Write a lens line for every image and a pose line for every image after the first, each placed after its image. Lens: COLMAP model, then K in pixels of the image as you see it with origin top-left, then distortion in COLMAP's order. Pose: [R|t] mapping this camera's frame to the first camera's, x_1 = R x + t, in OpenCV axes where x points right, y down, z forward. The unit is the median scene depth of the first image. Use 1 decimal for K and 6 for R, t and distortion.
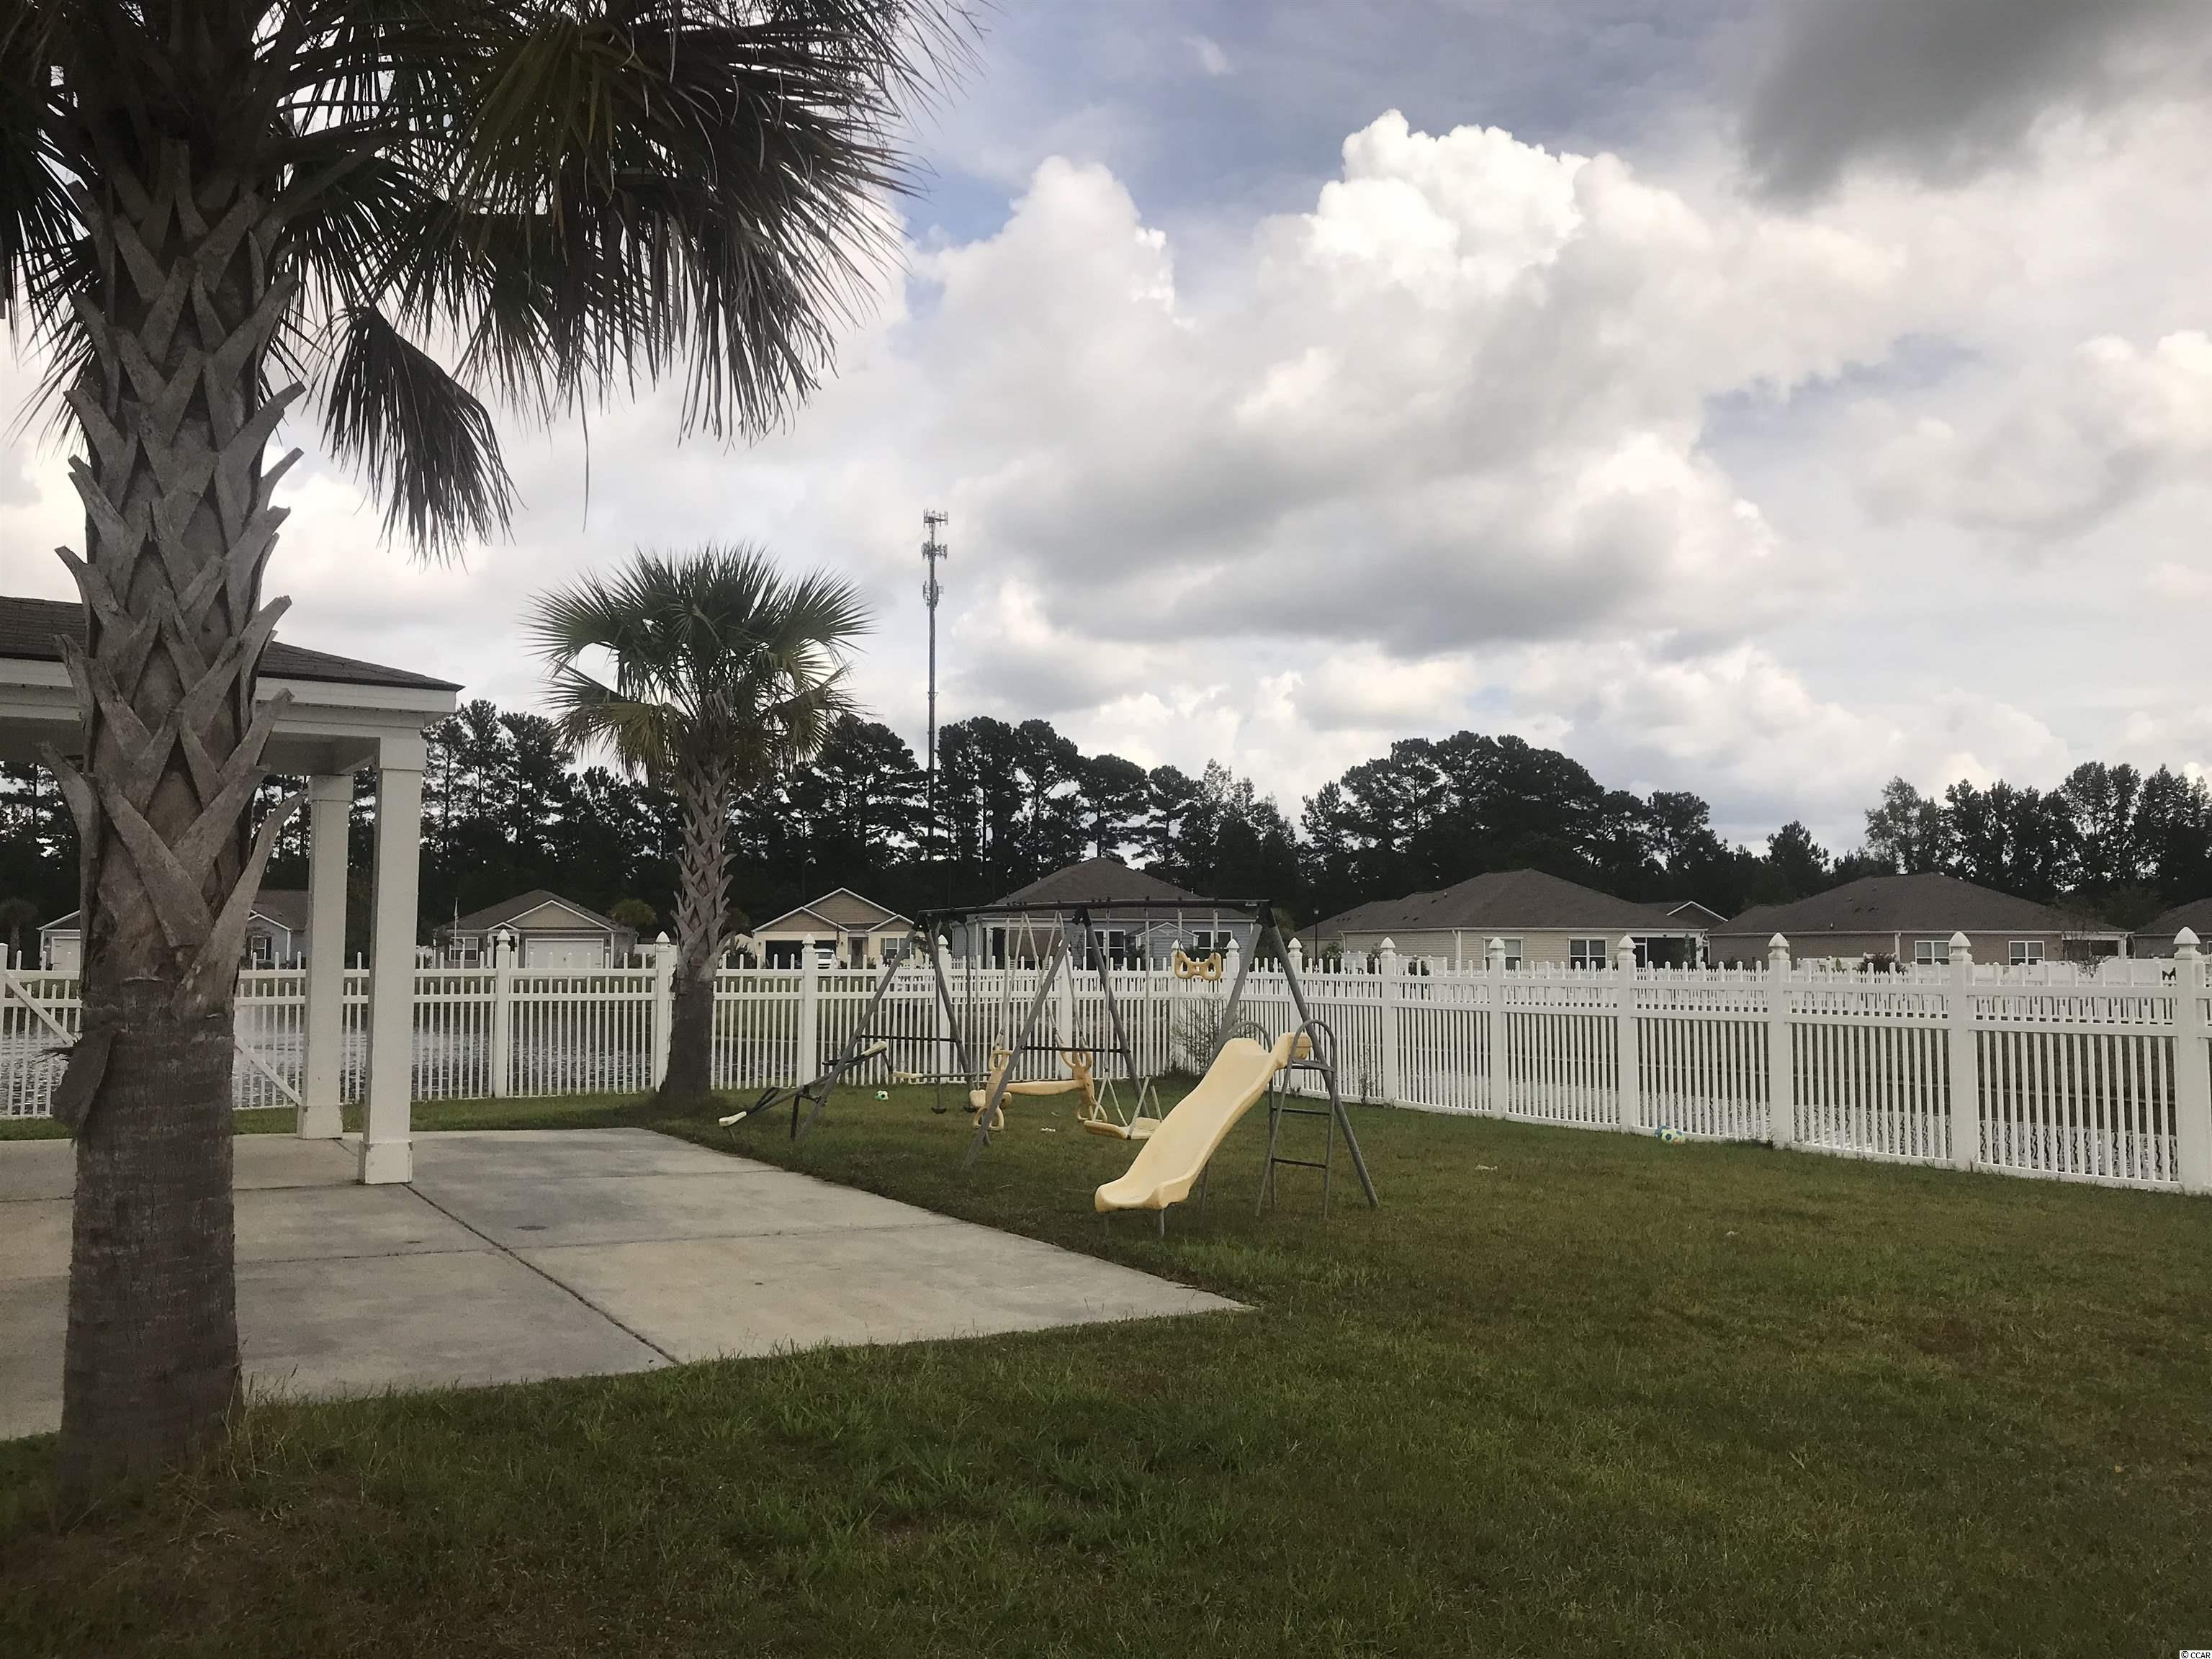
lens RADIAL K [[1717.6, 0, 1108.5], [0, 1717.6, 828.6], [0, 0, 1]] dist [-0.000659, 0.003838]
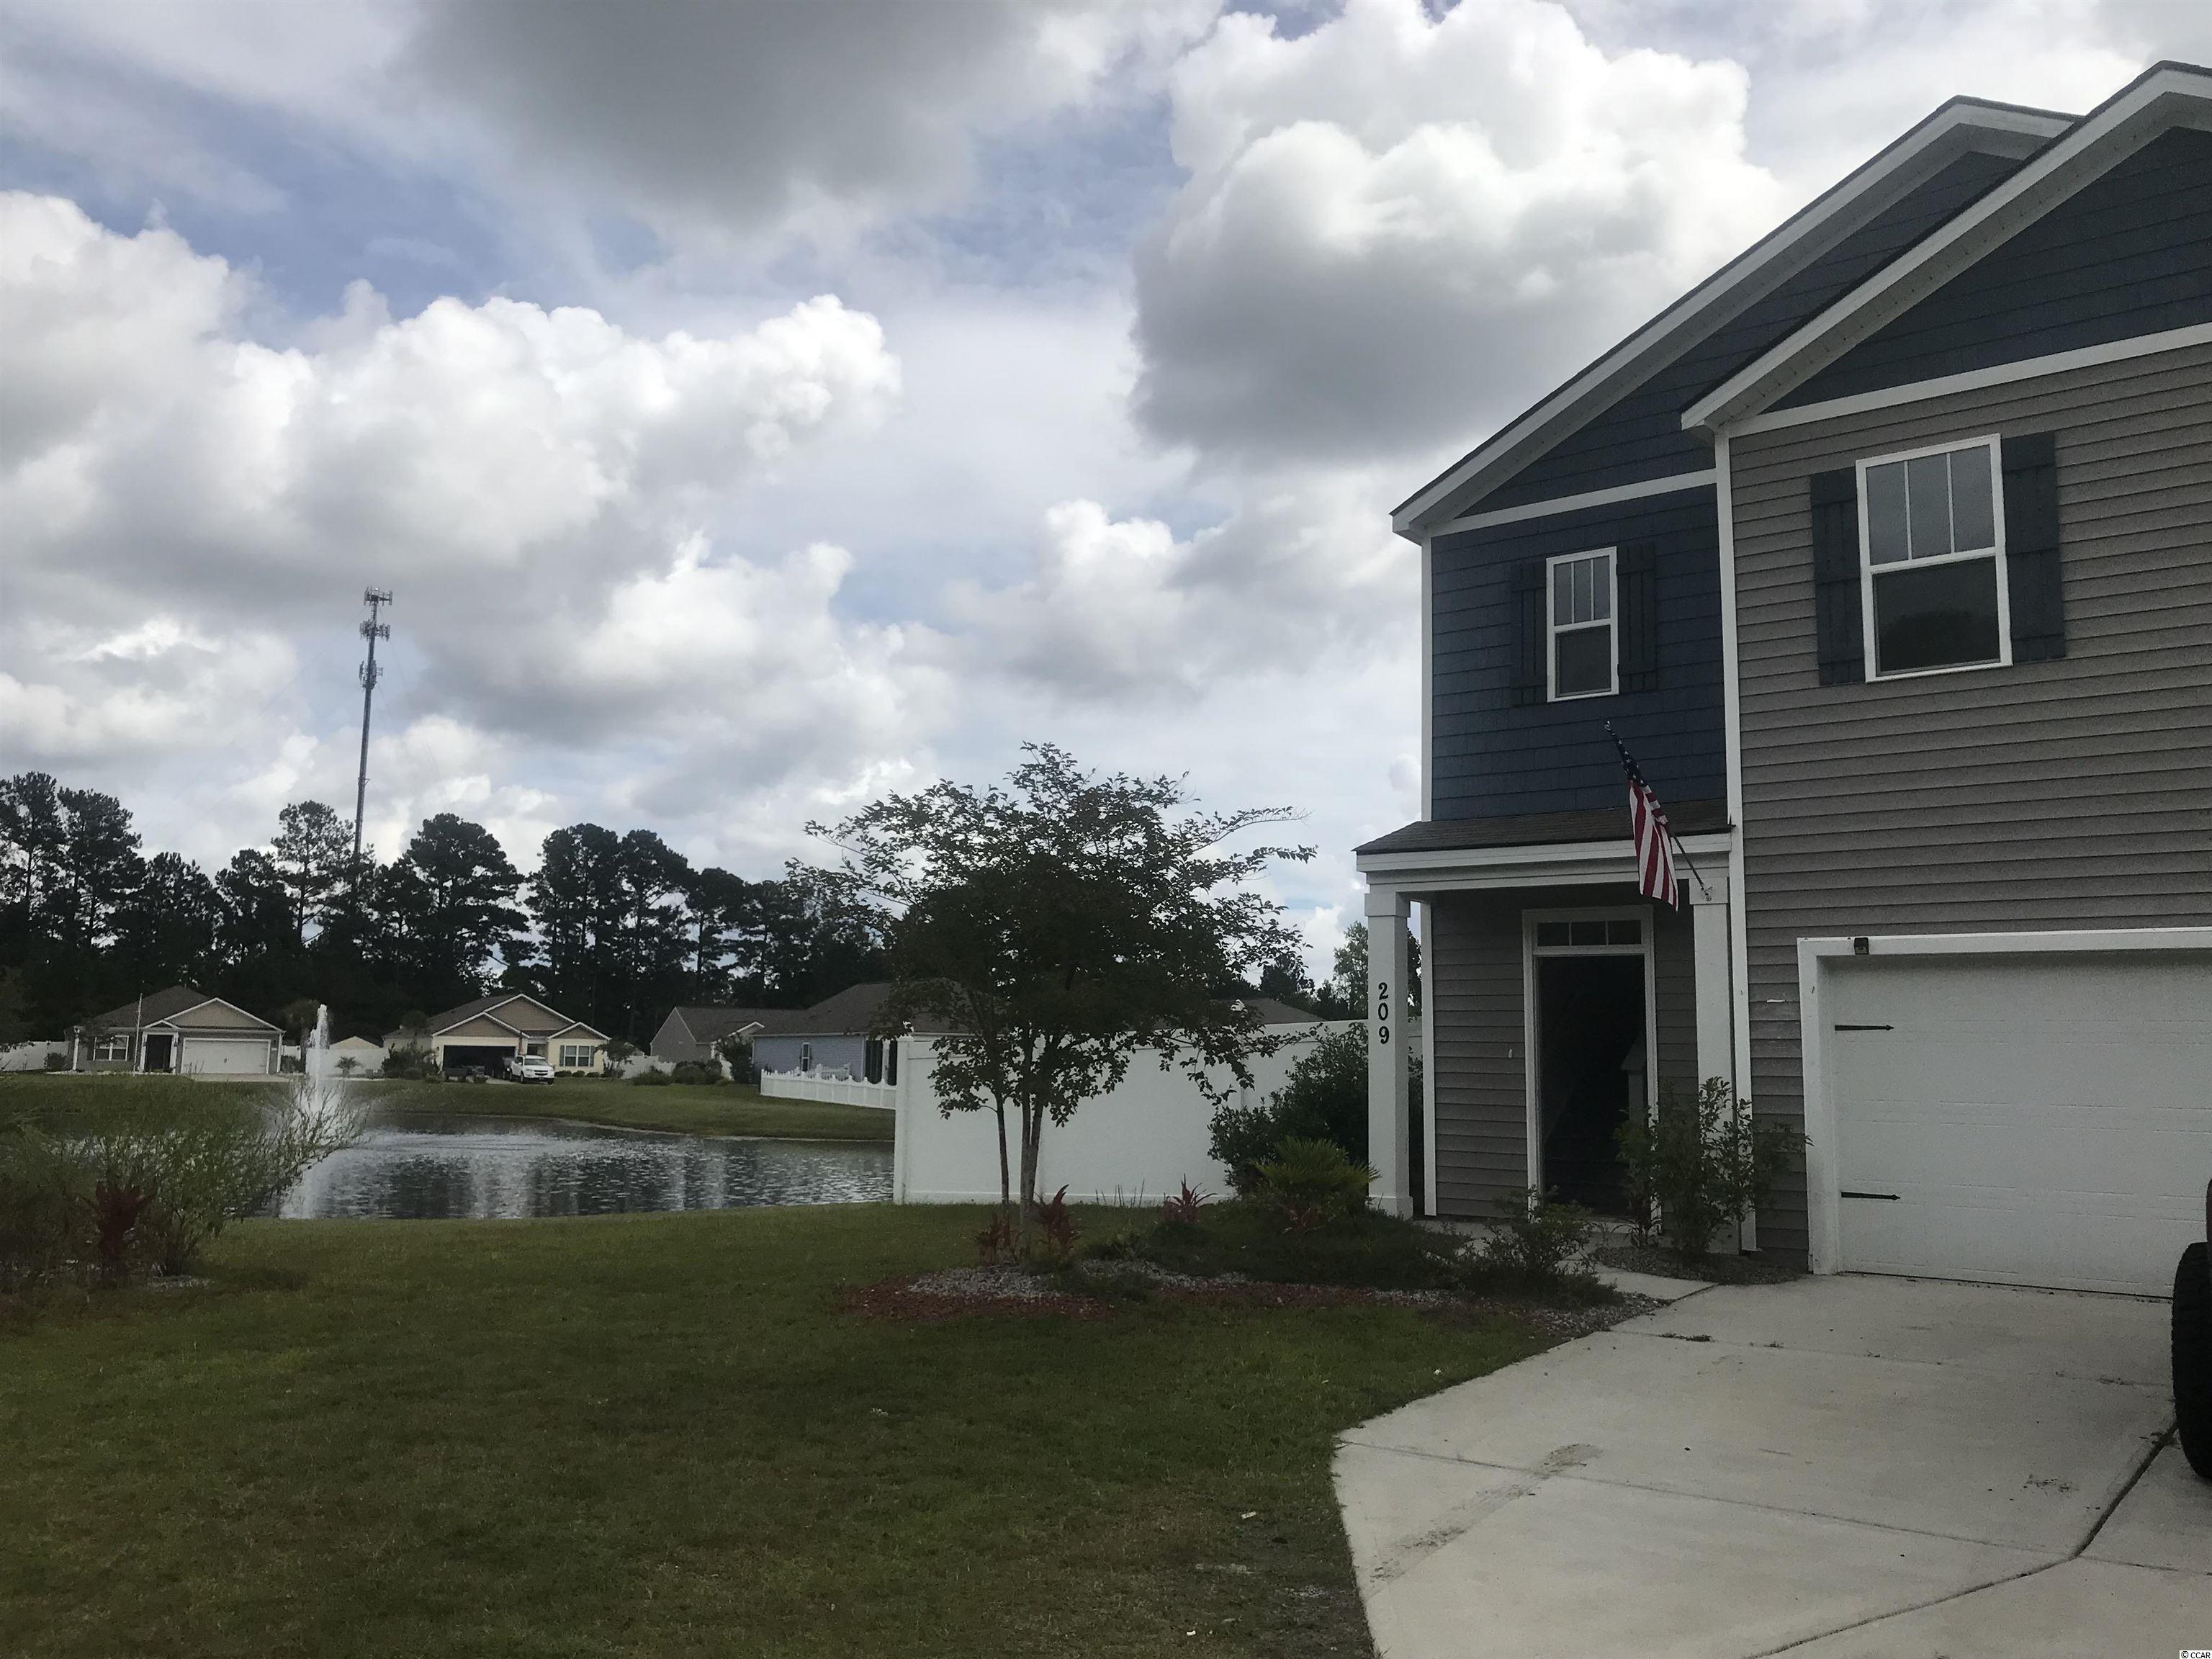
lens RADIAL K [[1717.6, 0, 1093.6], [0, 1717.6, 829.0], [0, 0, 1]] dist [-0.000659, 0.003838]
pose [[0.931726, 0.063012, 0.357654, -0.158749], [-0.039809, 0.996619, -0.071879, -0.001776], [-0.360974, 0.052733, 0.931084, -0.043608]]
